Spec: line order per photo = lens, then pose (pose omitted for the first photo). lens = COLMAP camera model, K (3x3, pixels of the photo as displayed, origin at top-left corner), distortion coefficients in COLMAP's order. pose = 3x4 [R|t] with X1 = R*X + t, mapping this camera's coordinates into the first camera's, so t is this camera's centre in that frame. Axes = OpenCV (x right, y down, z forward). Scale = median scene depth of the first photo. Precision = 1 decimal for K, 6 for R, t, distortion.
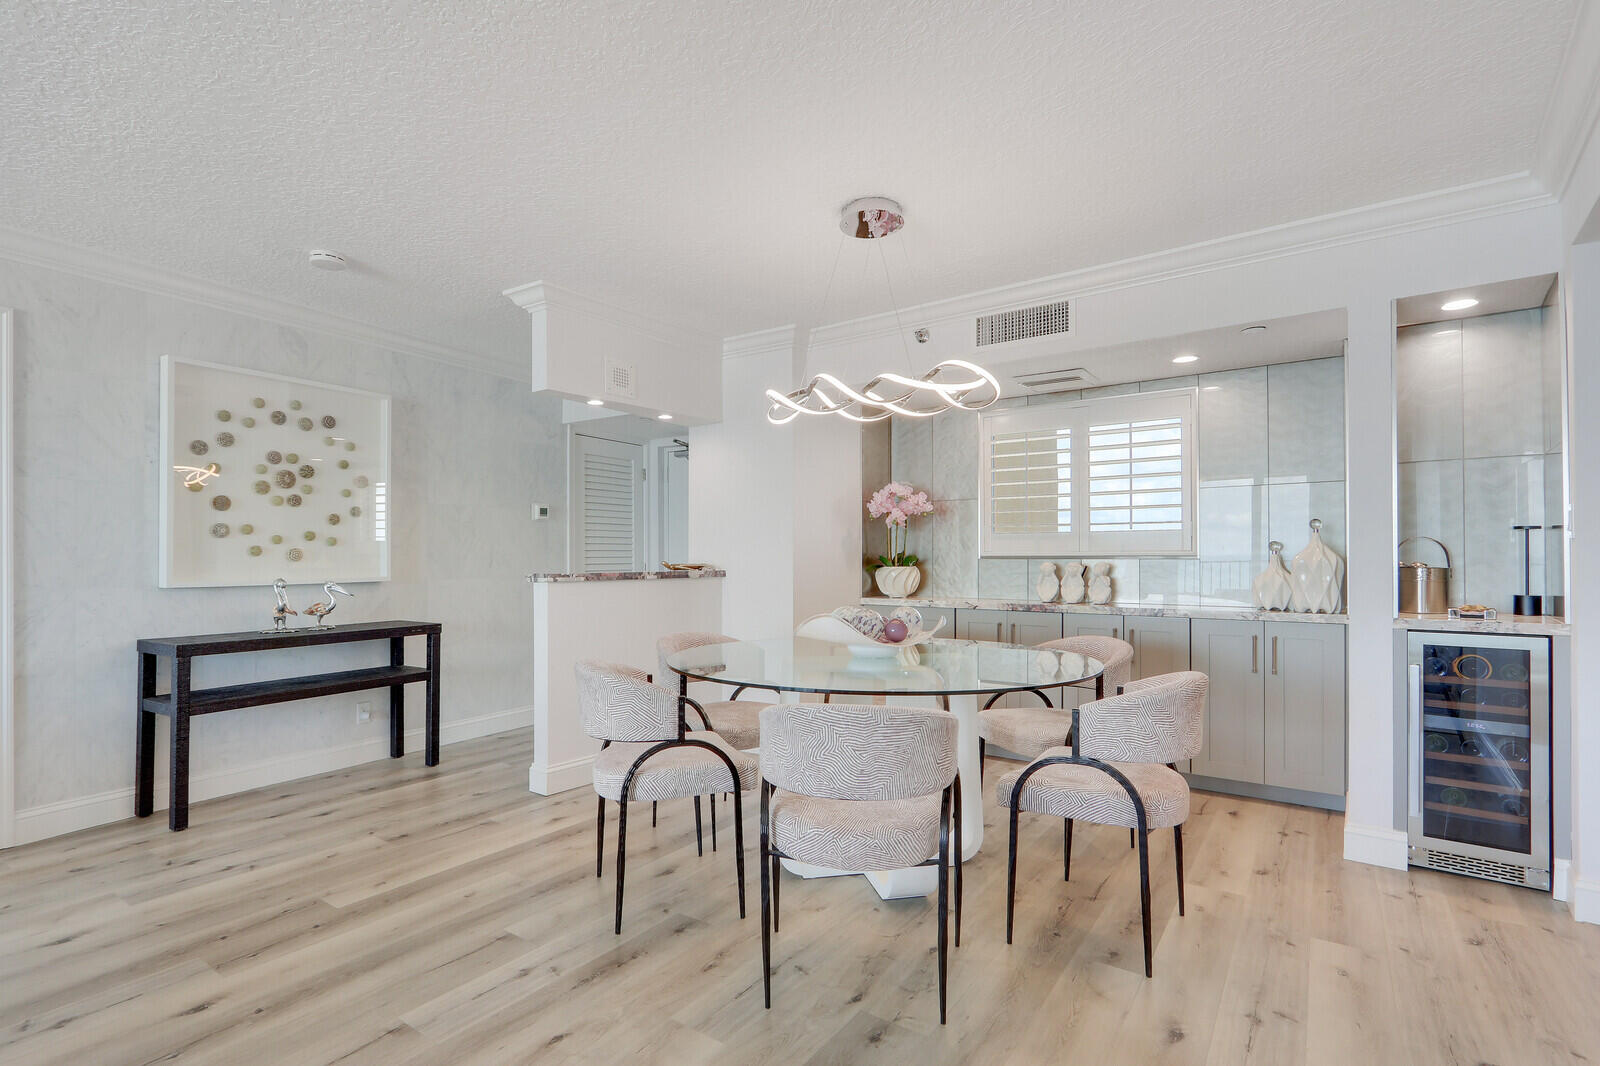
lens RADIAL K [[744.5, 0, 798.8], [0, 744.5, 562.4], [0, 0, 1]] dist [-0.022500, 0.004056]
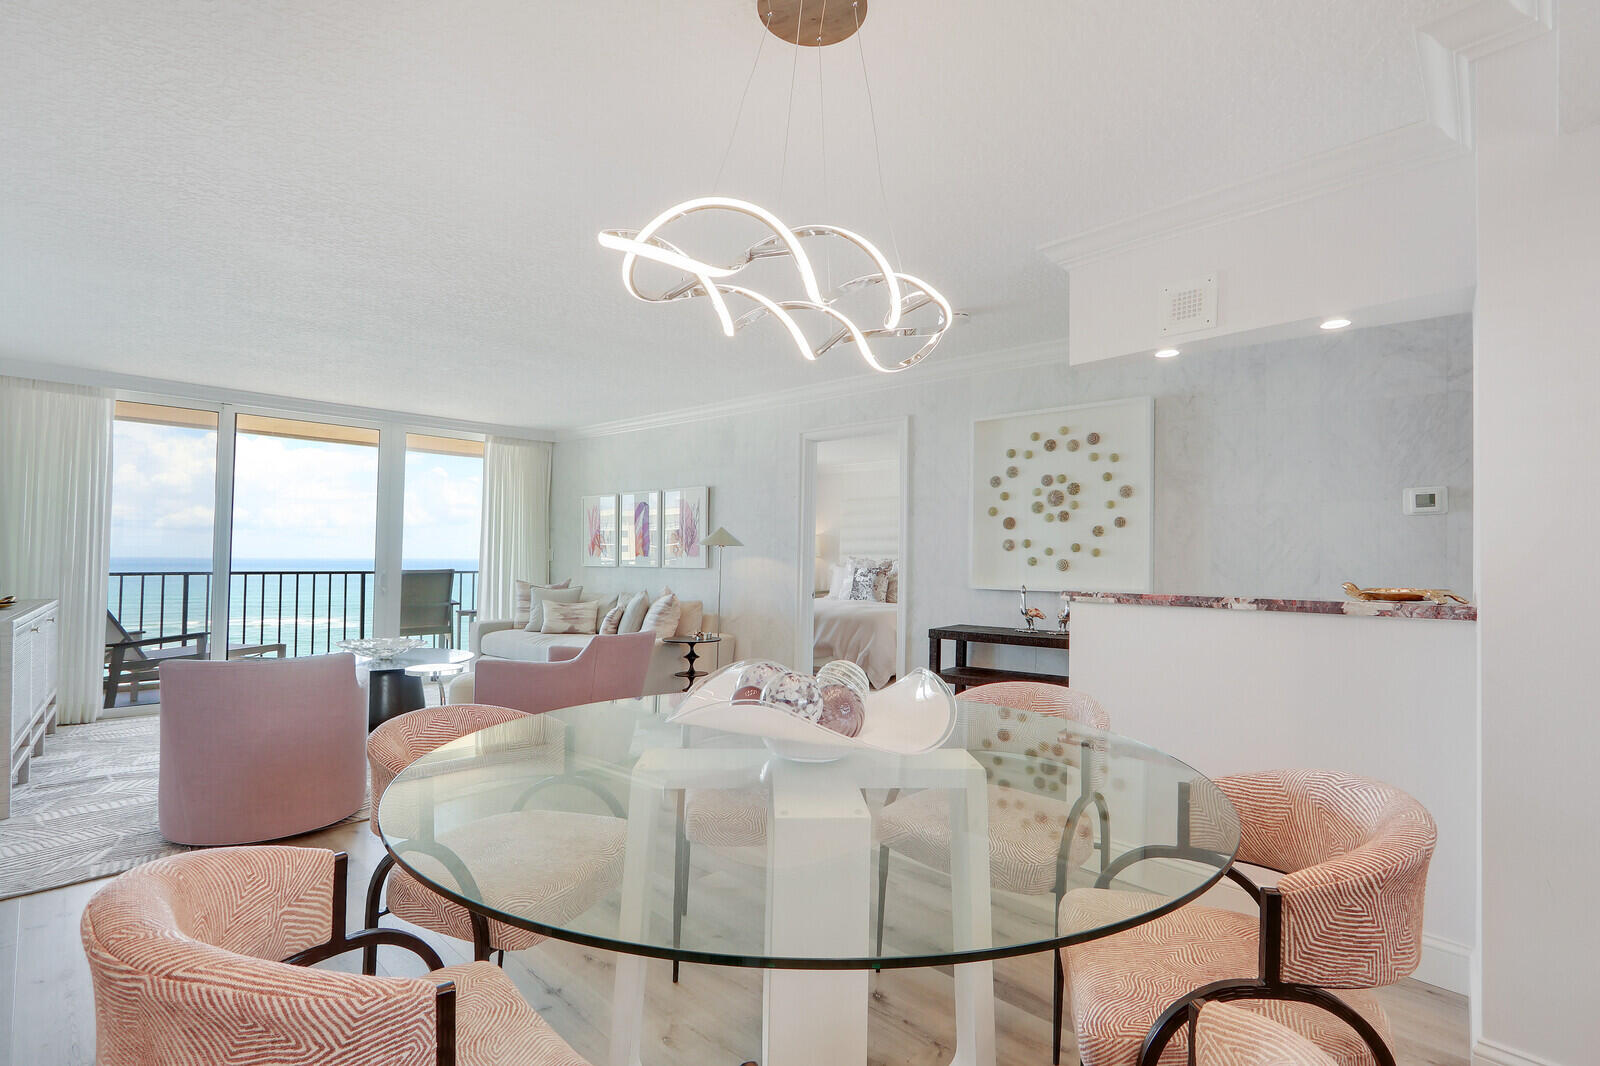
lens RADIAL K [[744.5, 0, 780.7], [0, 744.5, 529.3], [0, 0, 1]] dist [-0.022500, 0.004056]
pose [[-0.164170, -0.038340, -0.985687, 0.495621], [-0.012818, 0.999243, -0.036732, -0.017899], [0.986349, 0.006605, -0.164537, 0.778045]]
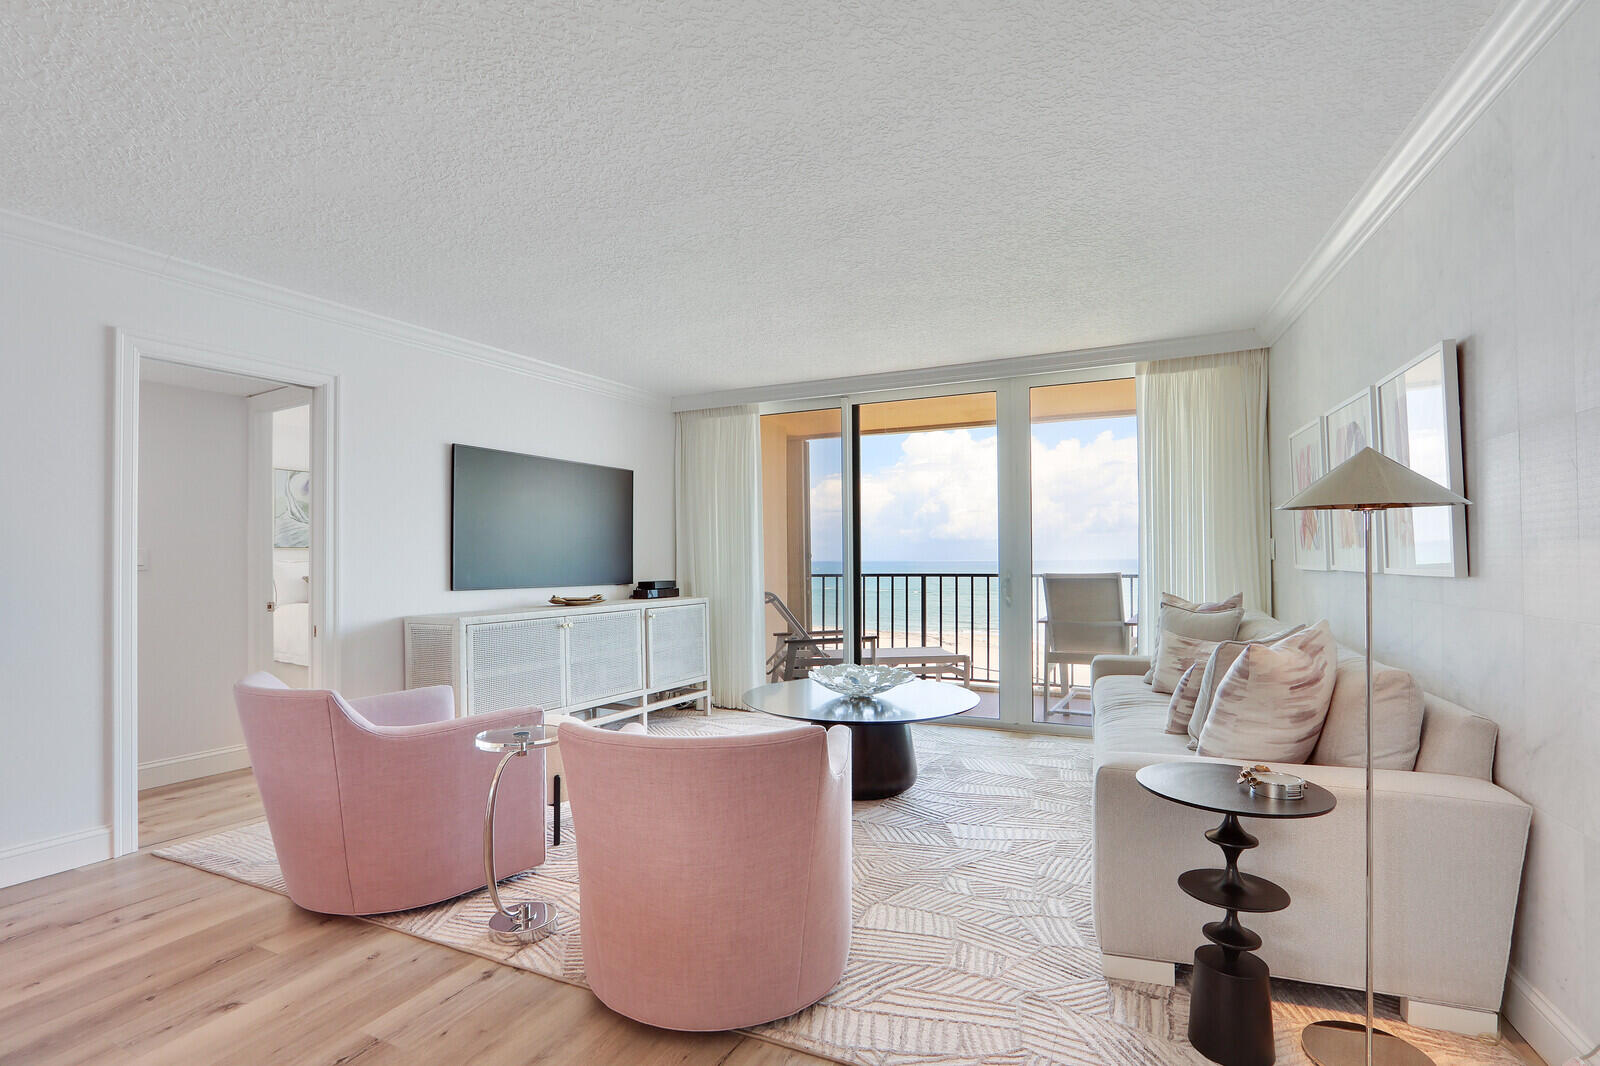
lens RADIAL K [[744.5, 0, 796.5], [0, 744.5, 554.5], [0, 0, 1]] dist [-0.022500, 0.004056]
pose [[-0.985336, 0.007750, -0.170451, -0.527549], [0.007887, 0.999969, -0.000123, -0.010605], [0.170444, -0.001466, -0.985366, 0.818804]]
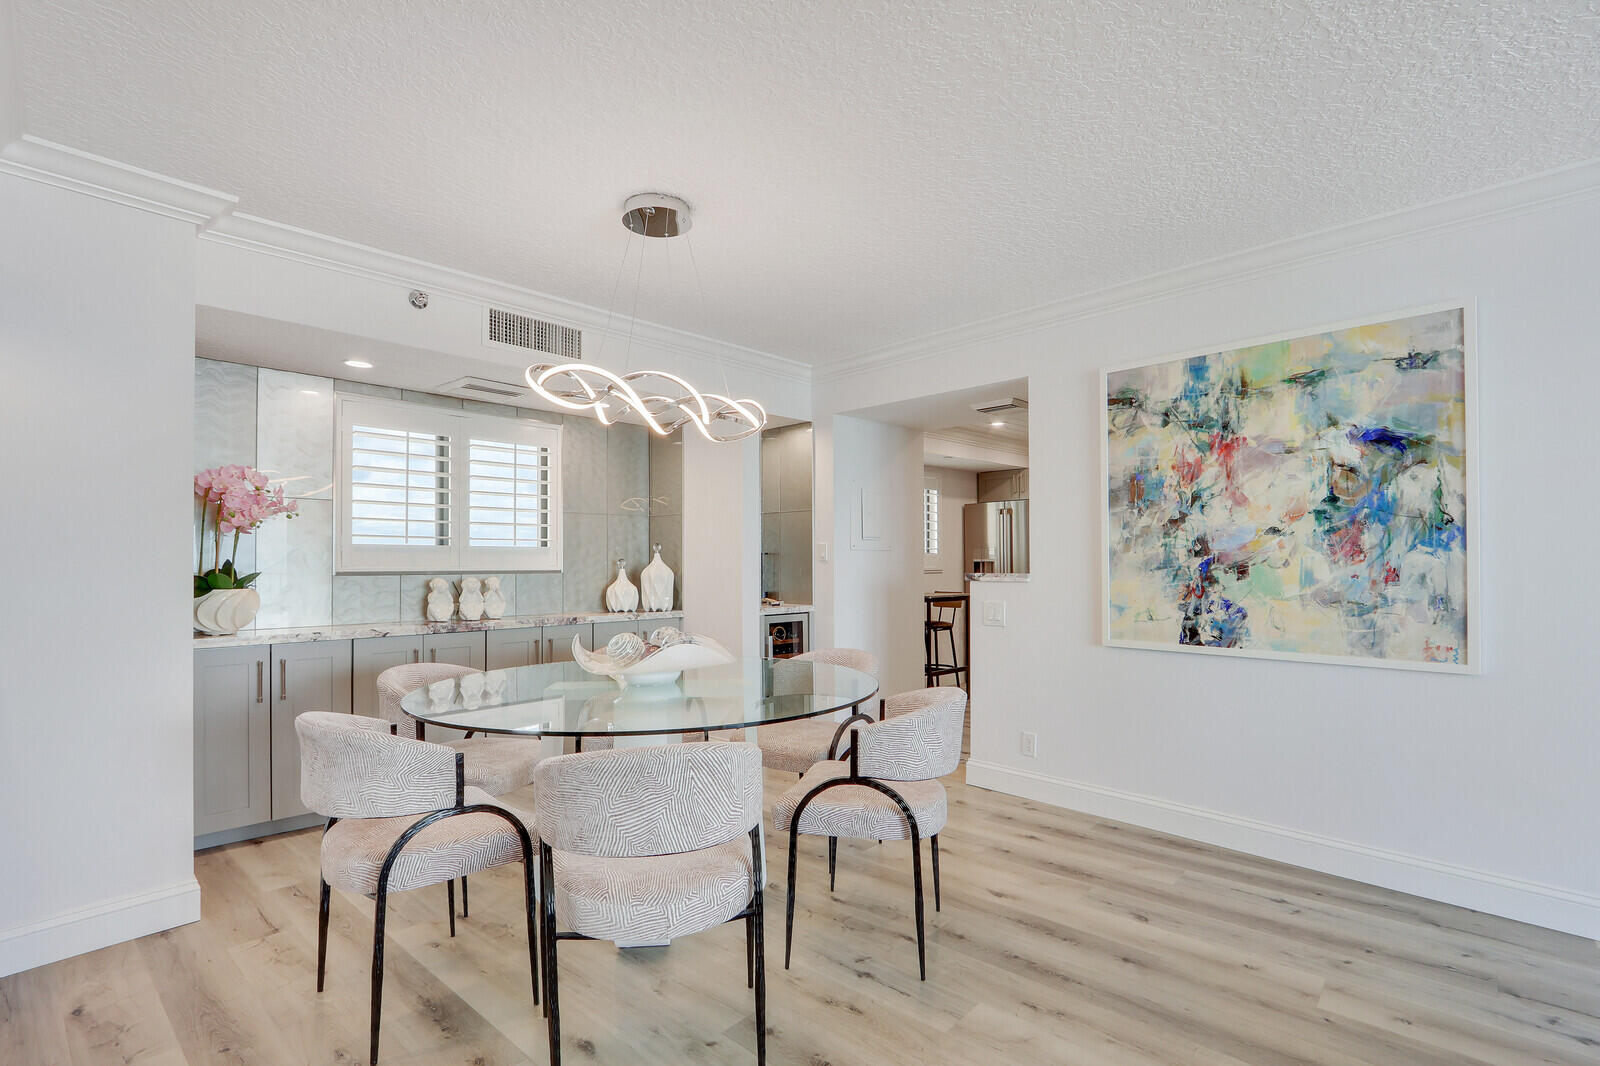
lens RADIAL K [[744.5, 0, 801.9], [0, 744.5, 552.7], [0, 0, 1]] dist [-0.022500, 0.004056]
pose [[0.096820, 0.015705, 0.995178, -0.606714], [0.007696, 0.999834, -0.016527, -0.015447], [-0.995272, 0.009259, 0.096683, 0.546260]]
